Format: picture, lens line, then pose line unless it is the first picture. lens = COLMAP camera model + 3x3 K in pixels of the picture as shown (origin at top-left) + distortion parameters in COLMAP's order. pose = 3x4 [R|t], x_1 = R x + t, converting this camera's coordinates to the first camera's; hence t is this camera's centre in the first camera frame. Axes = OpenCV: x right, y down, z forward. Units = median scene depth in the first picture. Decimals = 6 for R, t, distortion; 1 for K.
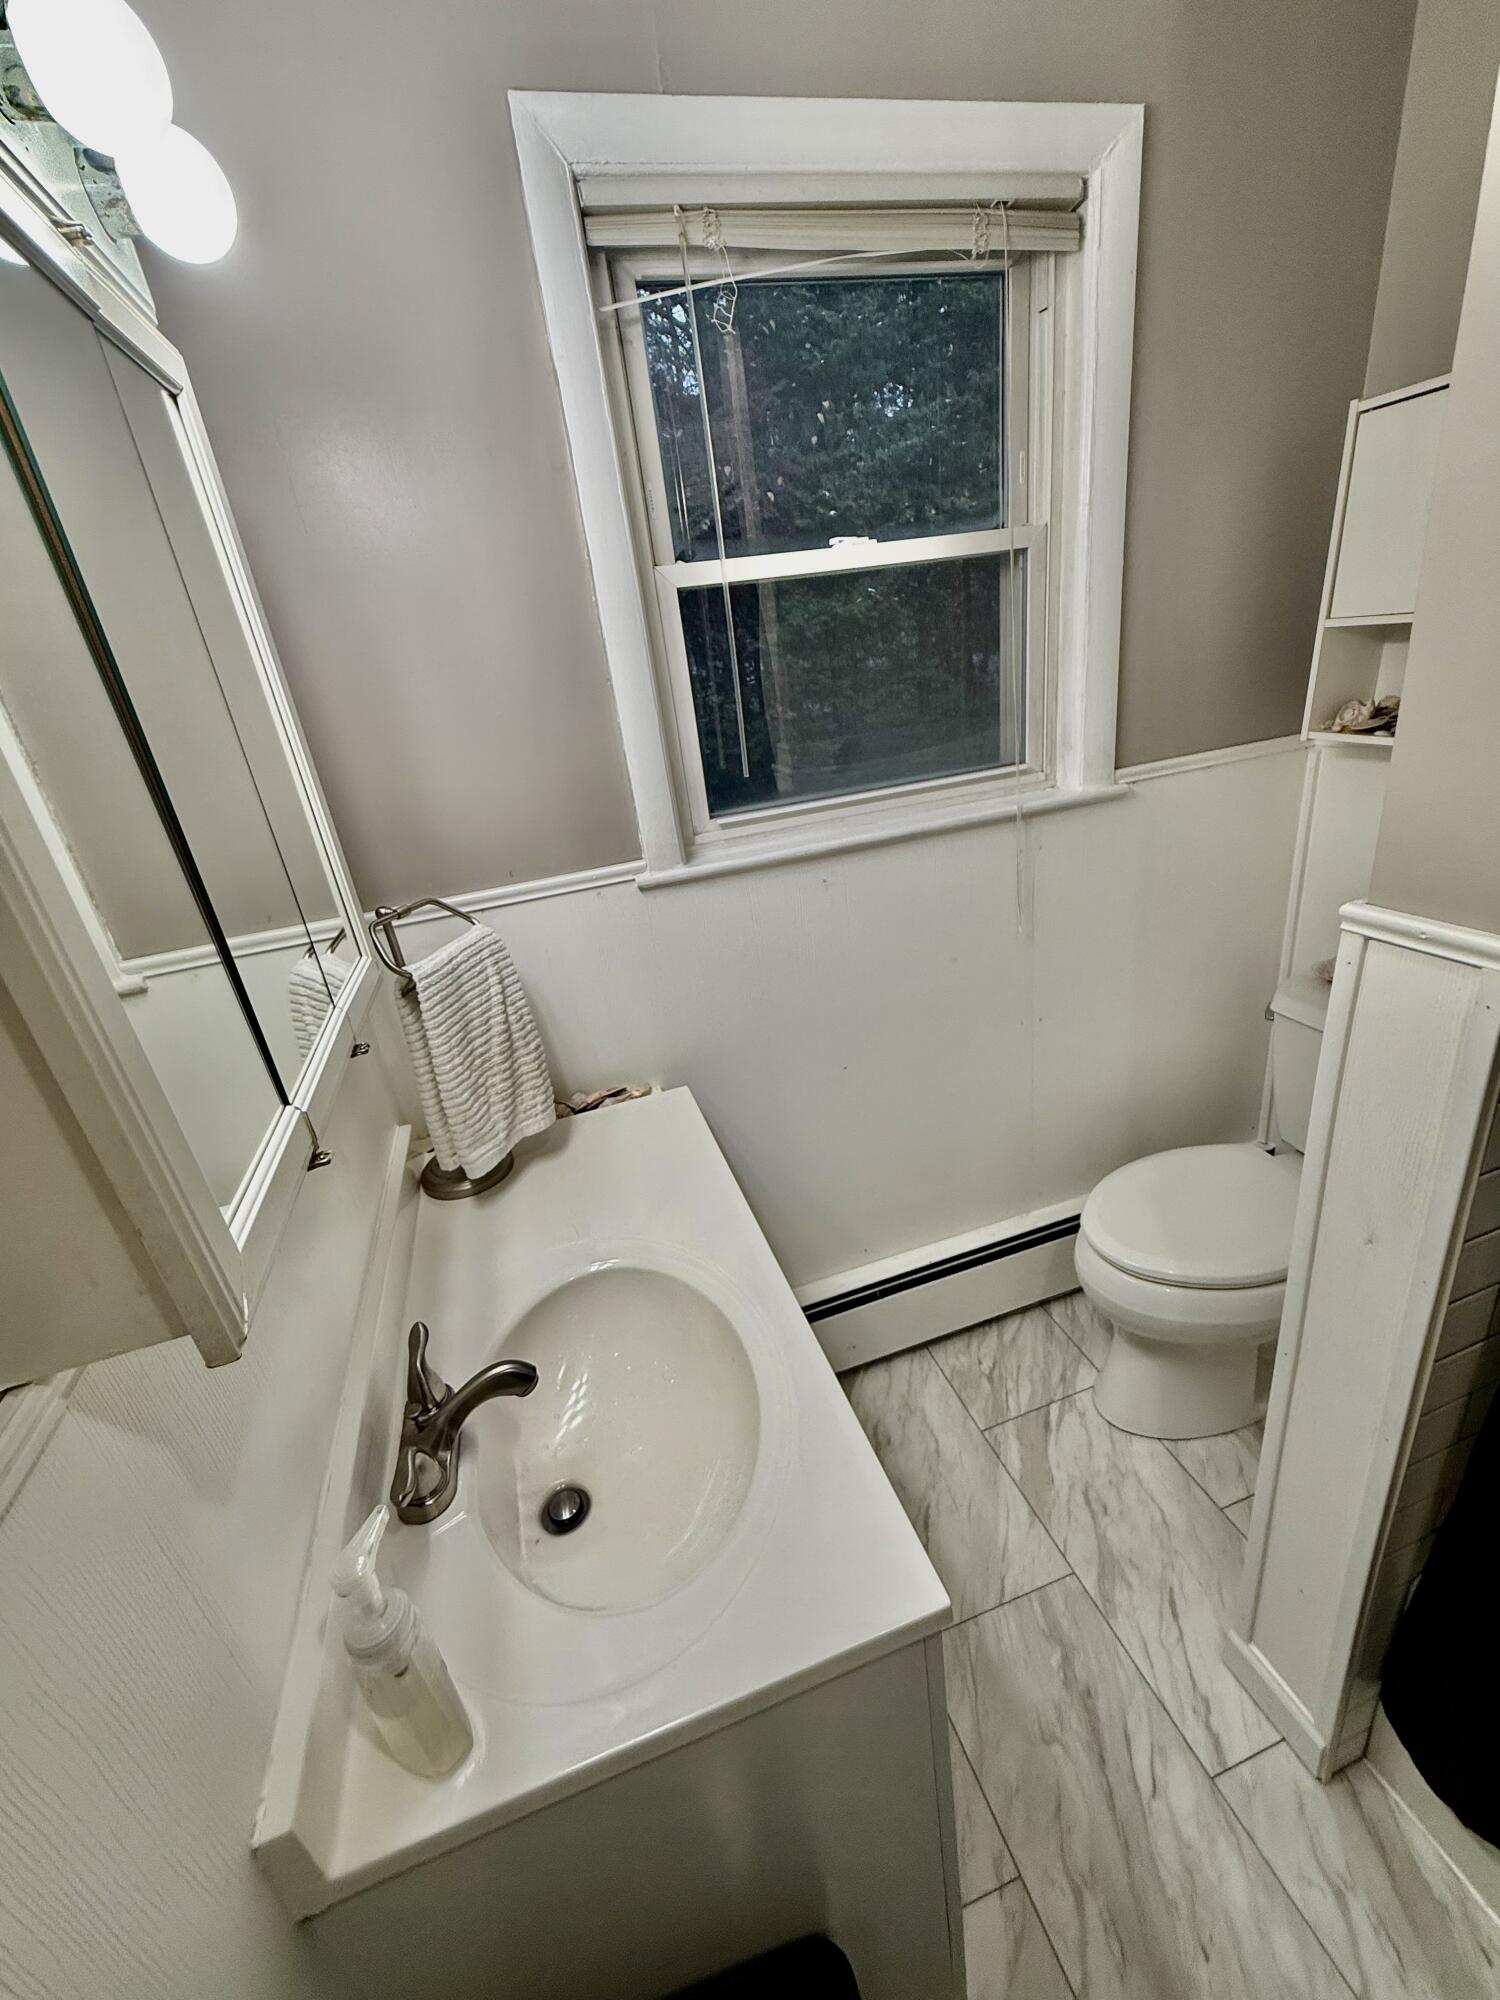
lens RADIAL K [[795.9, 0, 750.0], [0, 795.9, 988.1], [0, 0, 1]] dist [0.000124, 0.000832]
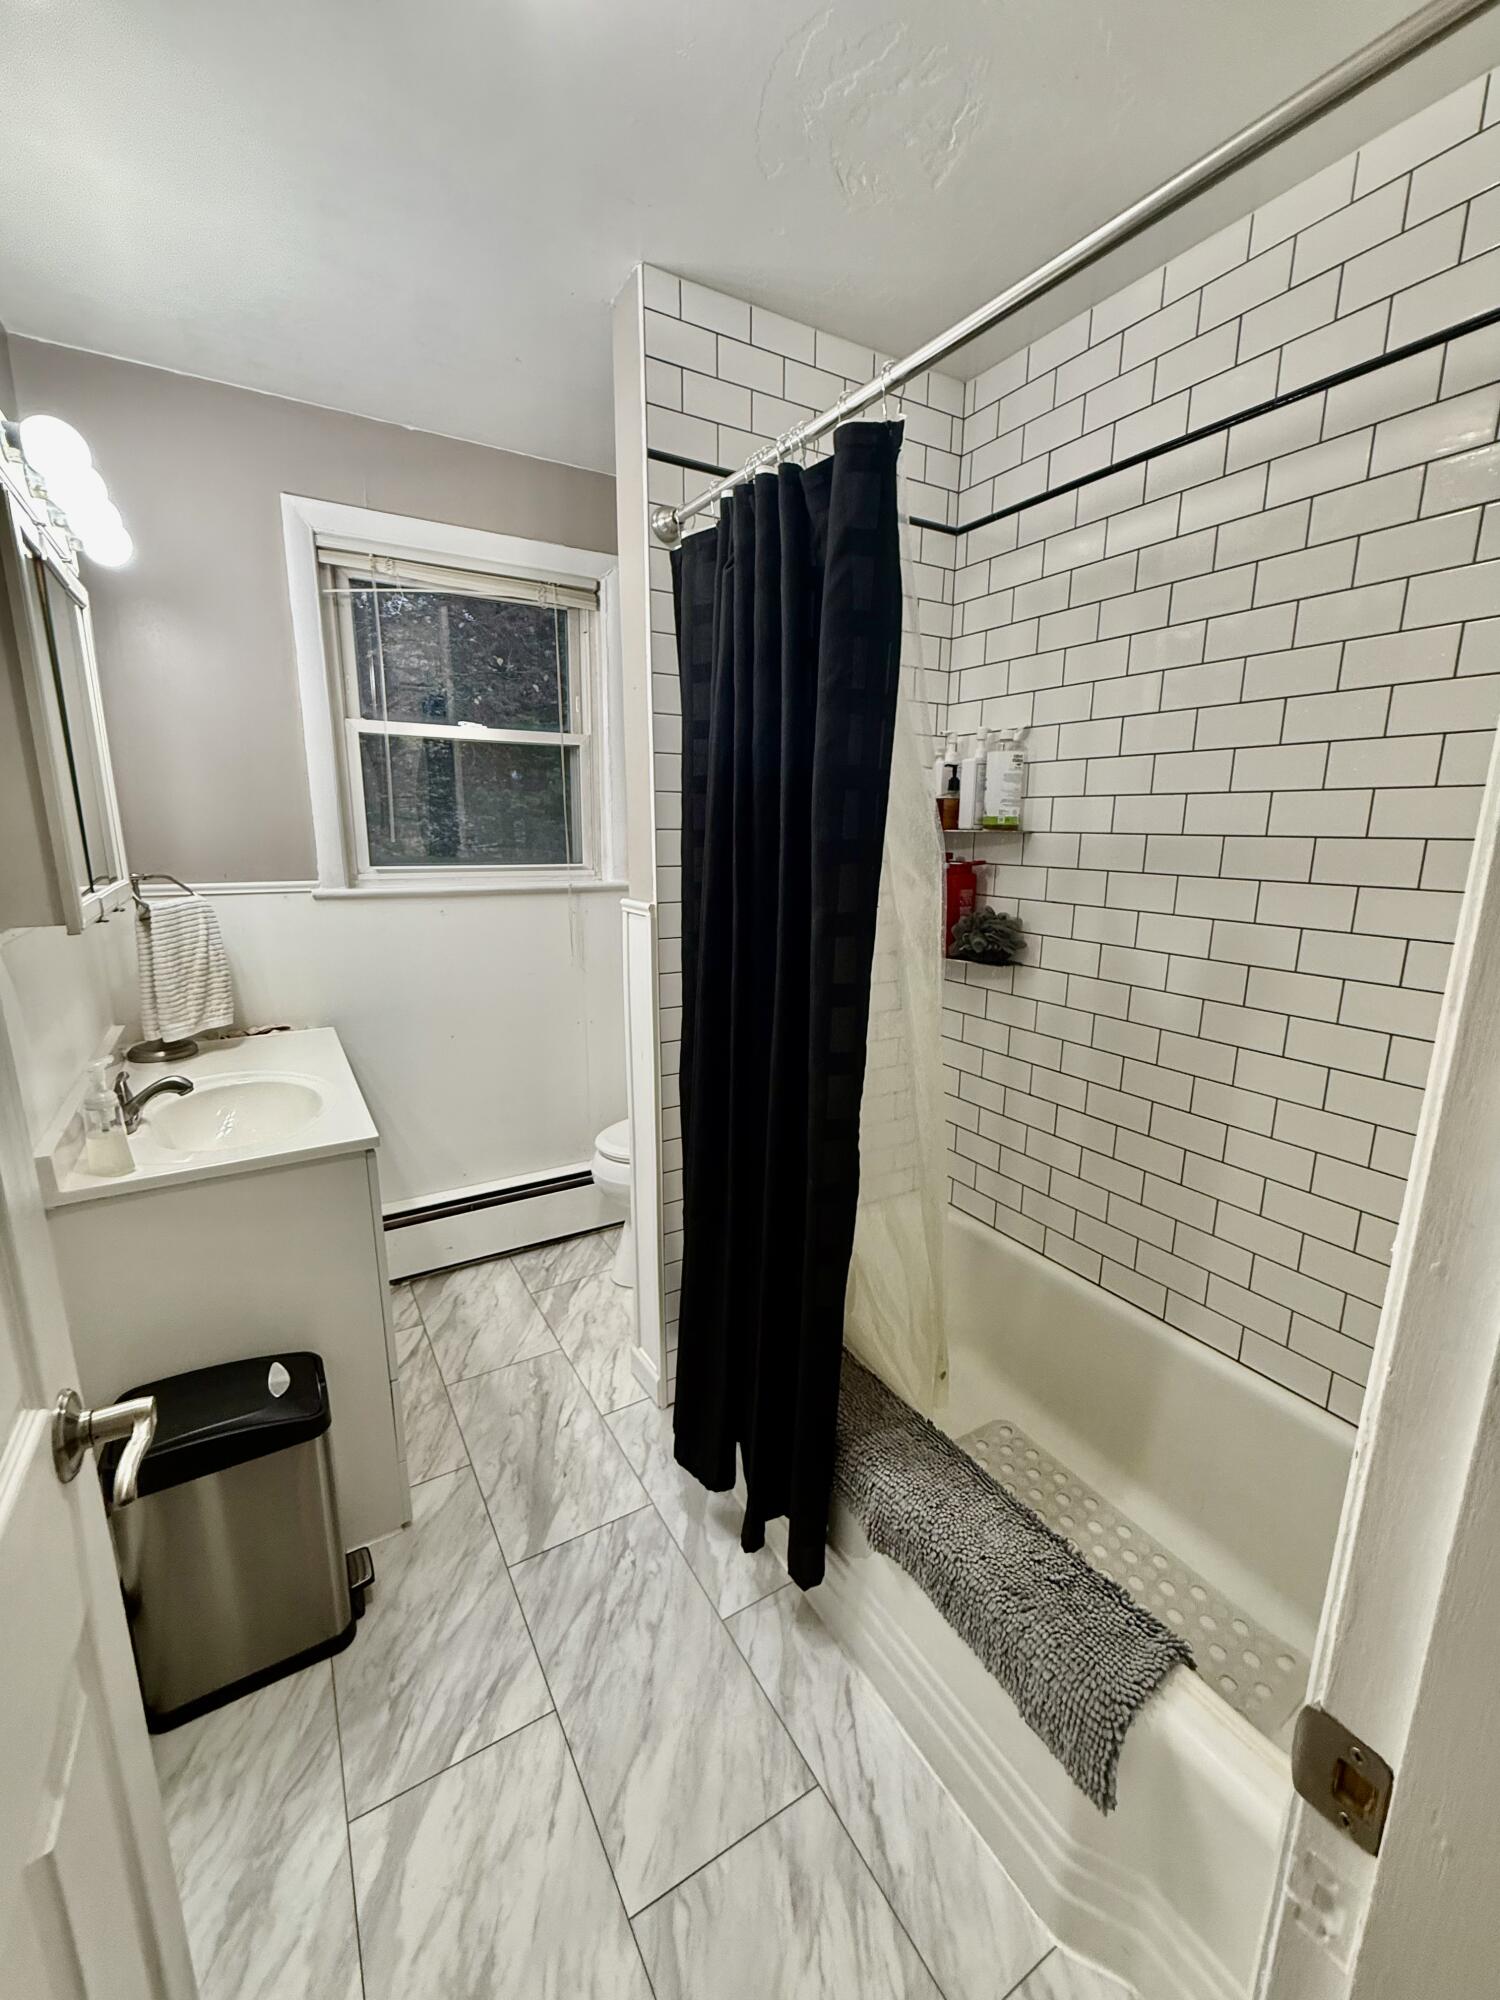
lens RADIAL K [[795.9, 0, 742.1], [0, 795.9, 999.2], [0, 0, 1]] dist [0.000124, 0.000832]
pose [[0.961590, 0.082293, 0.261862, 0.317870], [-0.030851, 0.980358, -0.194798, 0.398581], [-0.272749, 0.179237, 0.945242, -0.799411]]
